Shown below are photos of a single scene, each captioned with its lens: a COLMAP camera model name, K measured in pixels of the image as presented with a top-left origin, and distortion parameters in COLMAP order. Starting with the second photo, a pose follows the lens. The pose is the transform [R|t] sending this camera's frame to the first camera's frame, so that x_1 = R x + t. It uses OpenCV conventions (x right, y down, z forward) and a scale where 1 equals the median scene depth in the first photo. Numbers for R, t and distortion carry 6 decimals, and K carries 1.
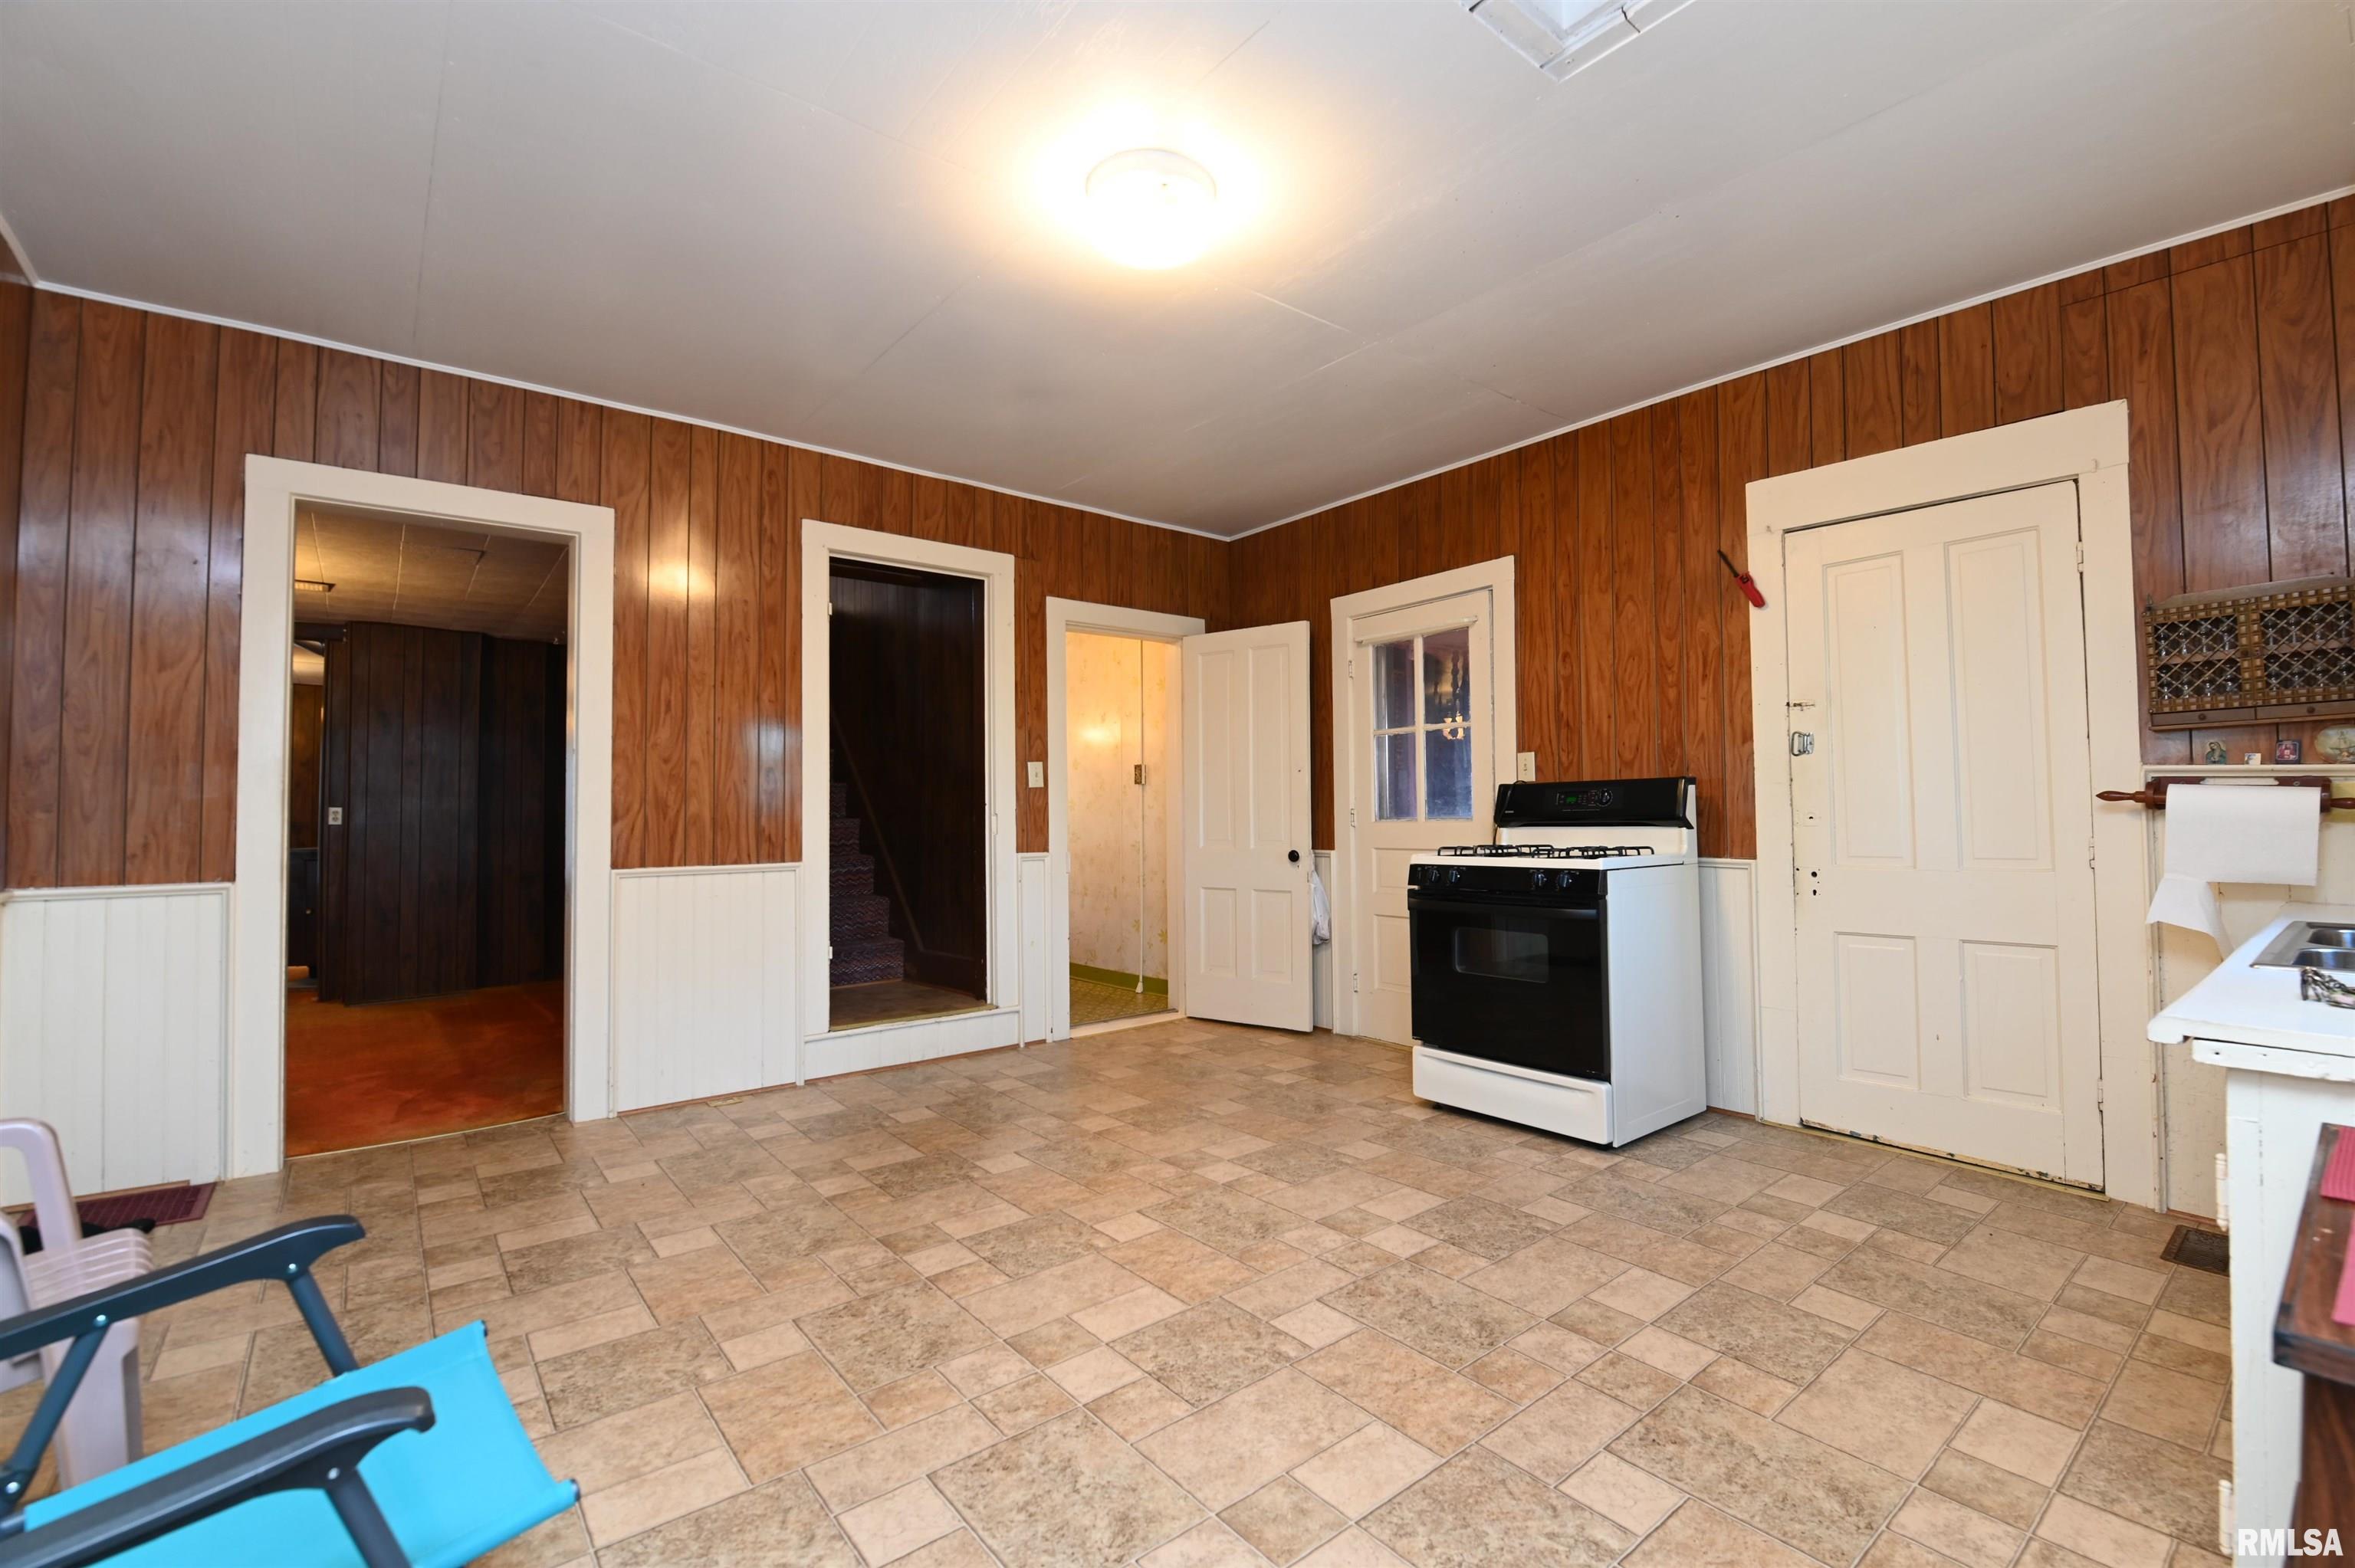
lens RADIAL K [[1017.1, 0, 1198.9], [0, 1017.1, 772.4], [0, 0, 1]] dist [-0.003868, -0.008427]
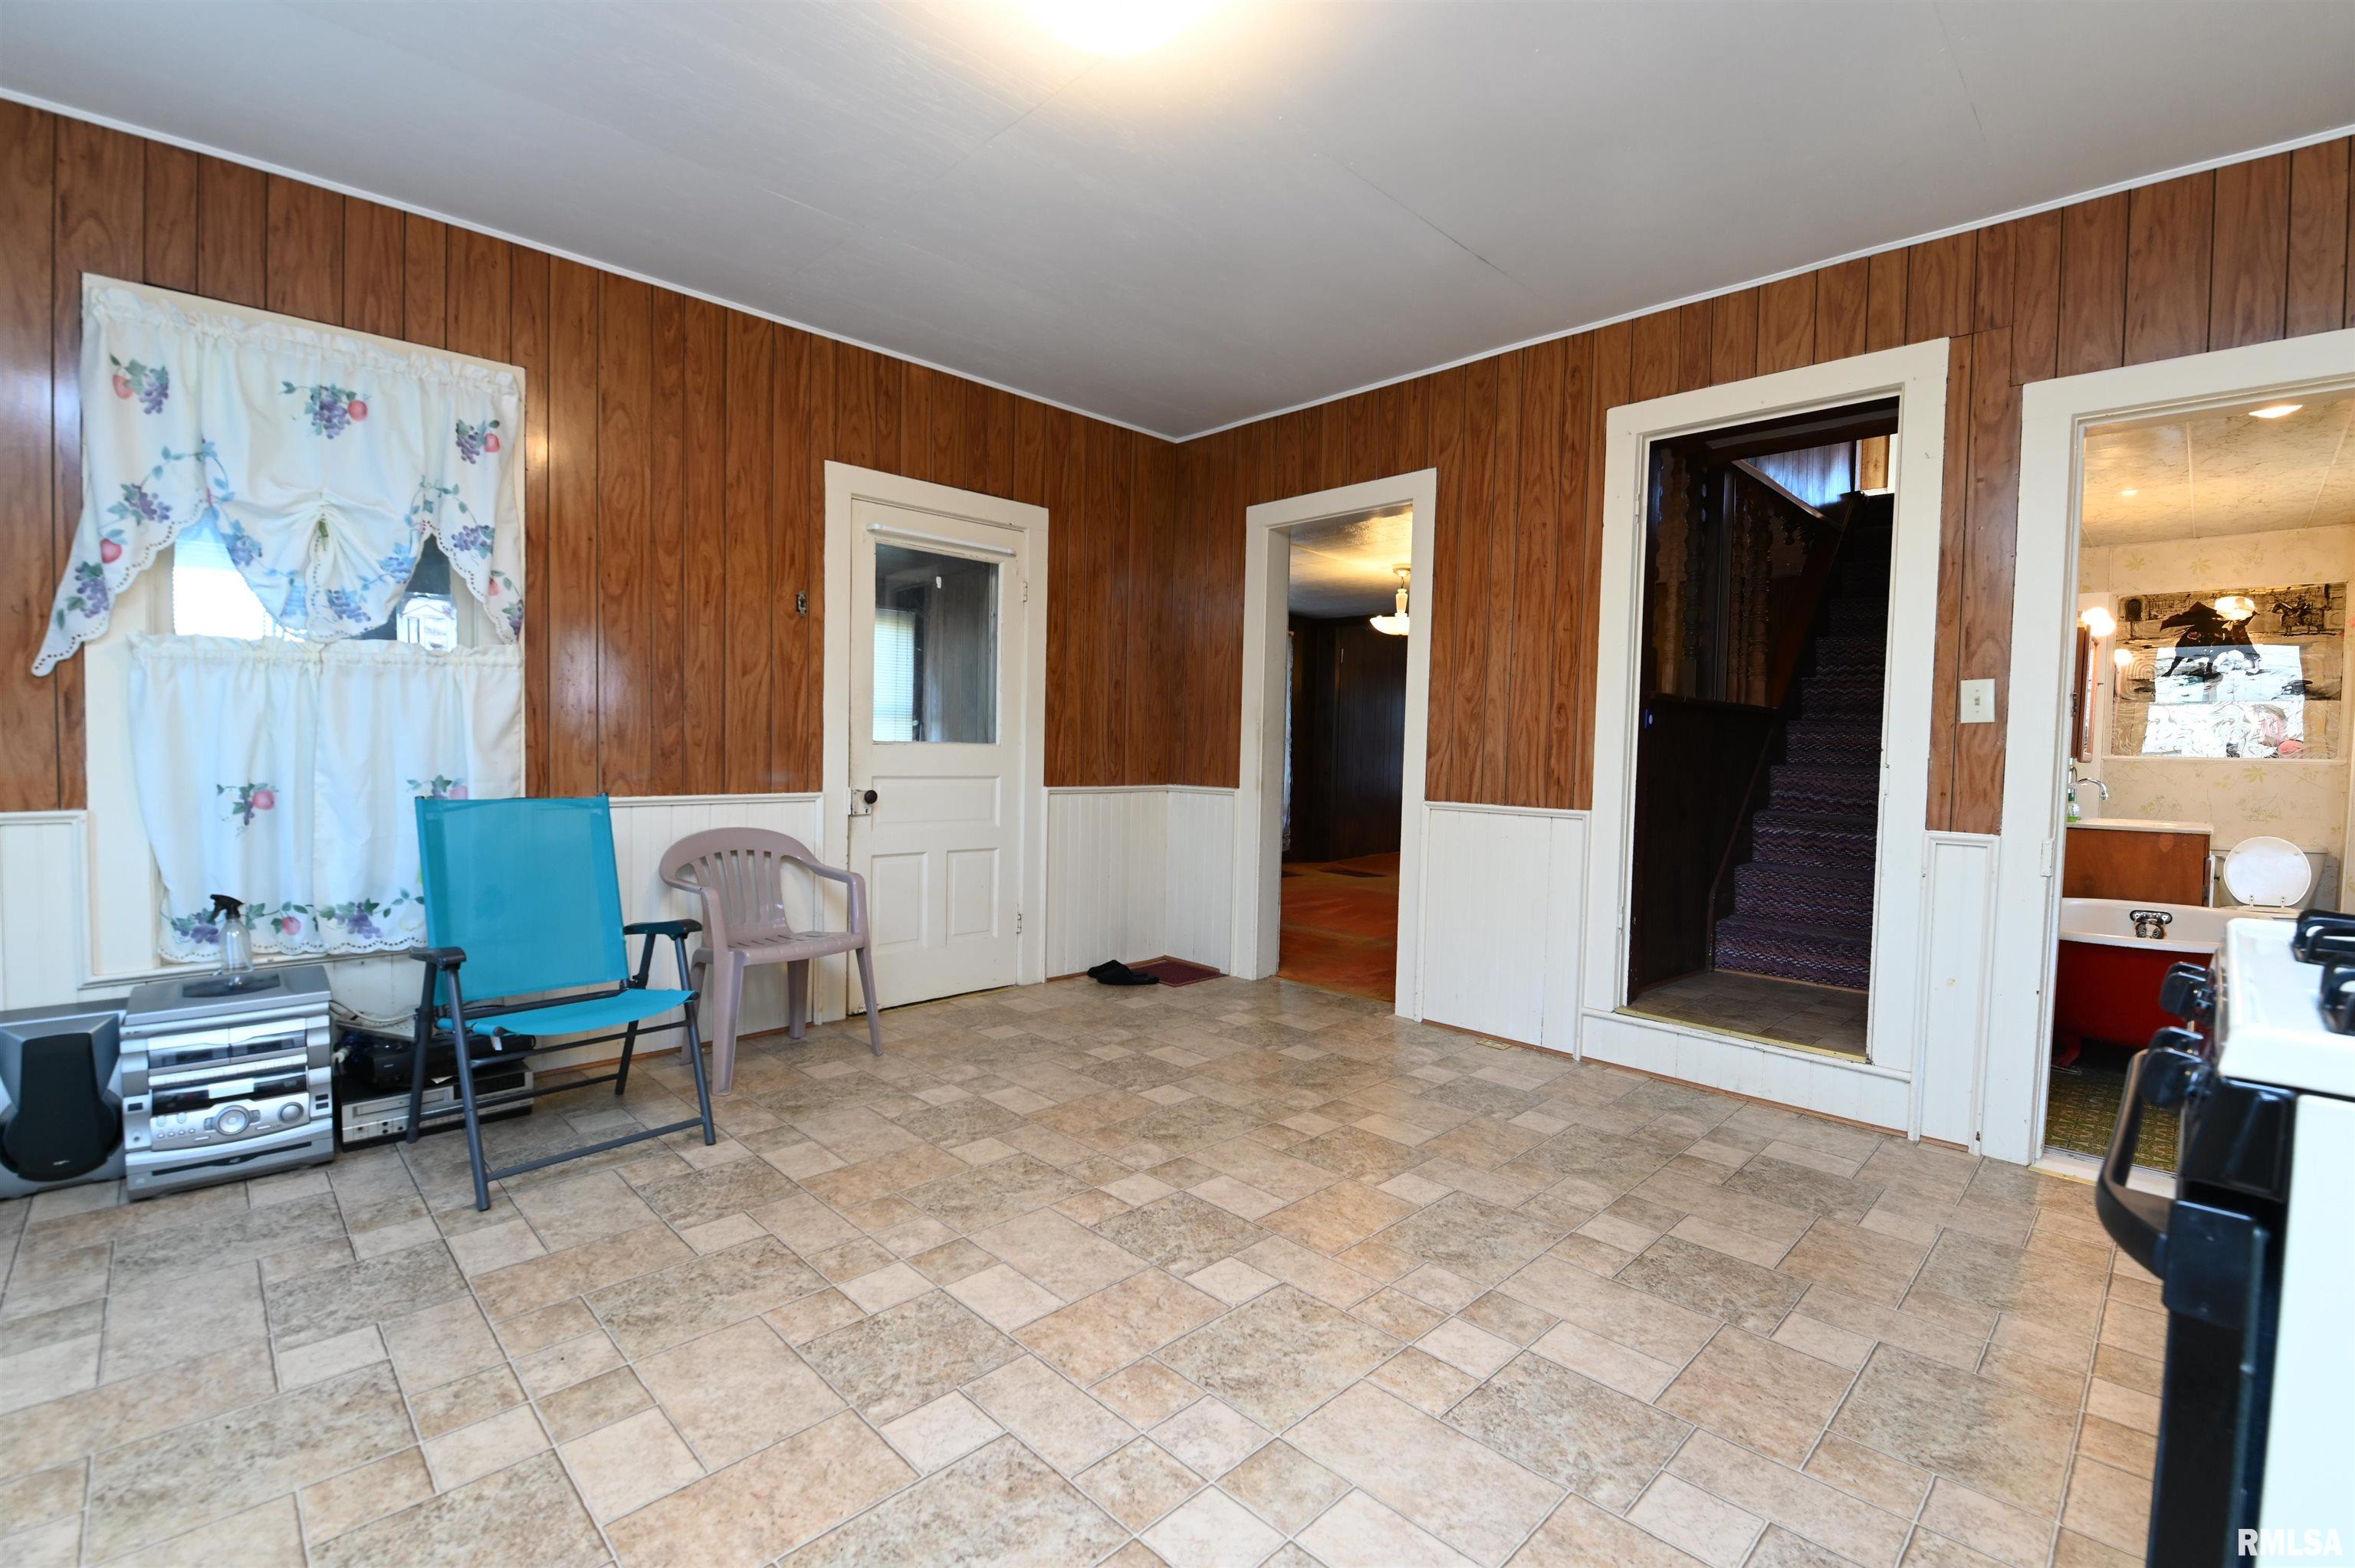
lens RADIAL K [[1017.1, 0, 1200.1], [0, 1017.1, 780.7], [0, 0, 1]] dist [-0.003868, -0.008427]
pose [[0.103077, 0.046778, -0.993573, 0.452612], [0.016651, 0.998672, 0.048746, 0.014473], [0.994534, -0.021569, 0.102161, 0.591193]]
